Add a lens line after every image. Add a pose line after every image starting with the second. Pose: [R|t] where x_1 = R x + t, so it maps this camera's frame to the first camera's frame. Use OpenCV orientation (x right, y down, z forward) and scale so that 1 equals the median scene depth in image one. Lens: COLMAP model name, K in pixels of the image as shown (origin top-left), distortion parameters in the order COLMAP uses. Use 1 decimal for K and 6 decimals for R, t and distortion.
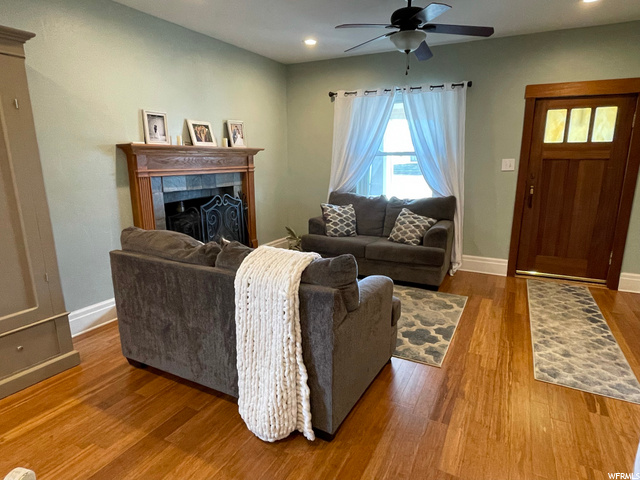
lens RADIAL K [[376.0, 0, 320.4], [0, 376.0, 241.4], [0, 0, 1]] dist [-0.000555, -0.000843]
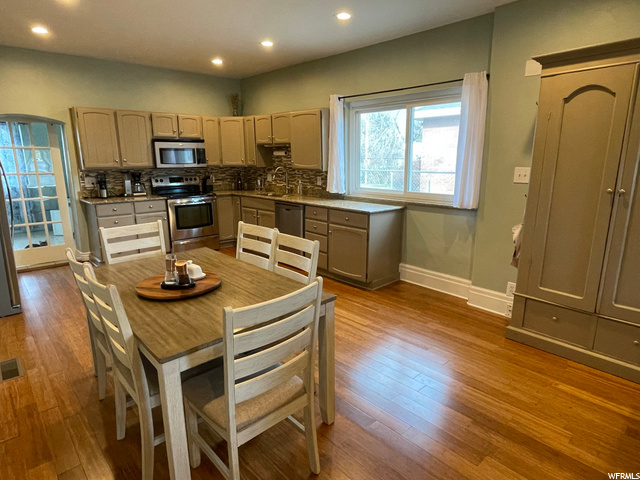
lens RADIAL K [[376.0, 0, 317.5], [0, 376.0, 240.3], [0, 0, 1]] dist [-0.000555, -0.000843]
pose [[-0.339920, 0.206134, -0.917586, 0.217379], [-0.199237, 0.937753, 0.284472, -0.055521], [0.919108, 0.279514, -0.277691, 0.215561]]
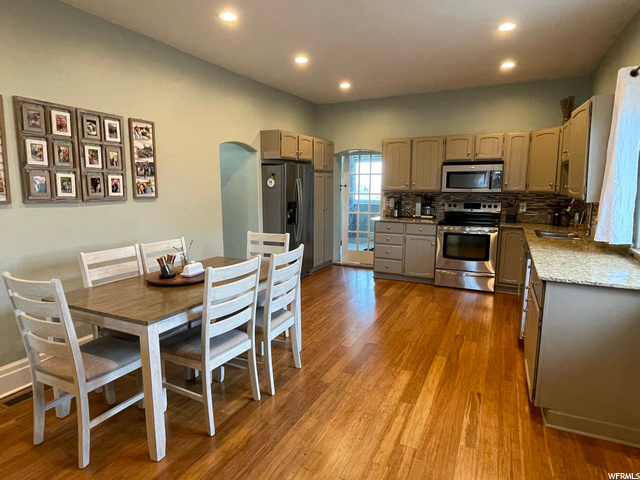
lens RADIAL K [[376.0, 0, 318.9], [0, 376.0, 239.3], [0, 0, 1]] dist [-0.000555, -0.000843]
pose [[-0.999690, 0.003672, -0.024630, -0.373886], [-0.005290, 0.935172, 0.354155, -0.104769], [0.024334, 0.354176, -0.934862, 0.493996]]
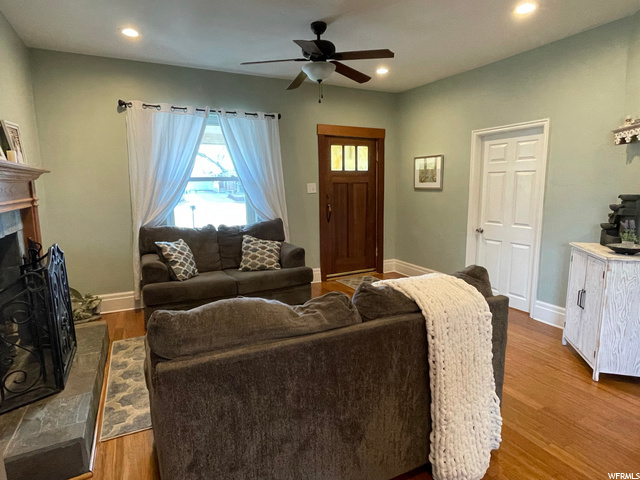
lens RADIAL K [[376.0, 0, 319.4], [0, 376.0, 240.4], [0, 0, 1]] dist [-0.000555, -0.000843]
pose [[0.586455, -0.126520, 0.800040, -0.457338], [0.187849, 0.982040, 0.017603, -0.059811], [-0.787898, 0.139963, 0.599689, 0.299249]]
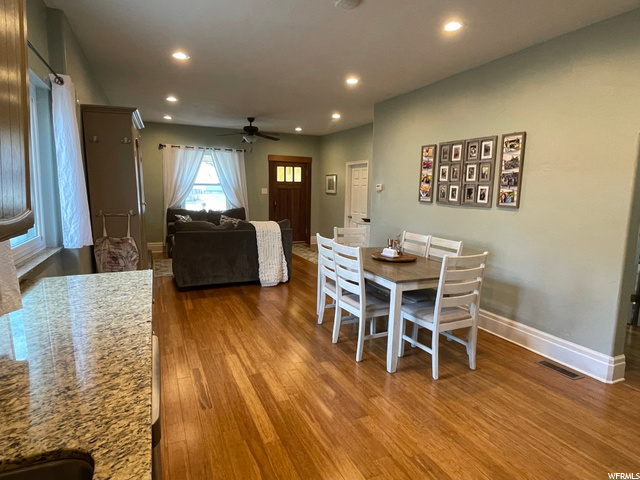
lens RADIAL K [[376.0, 0, 320.9], [0, 376.0, 239.1], [0, 0, 1]] dist [-0.000555, -0.000843]
pose [[0.615858, -0.095376, 0.782063, -0.951293], [0.154718, 0.987958, -0.001351, 0.106675], [-0.772516, 0.121831, 0.623198, -0.490662]]
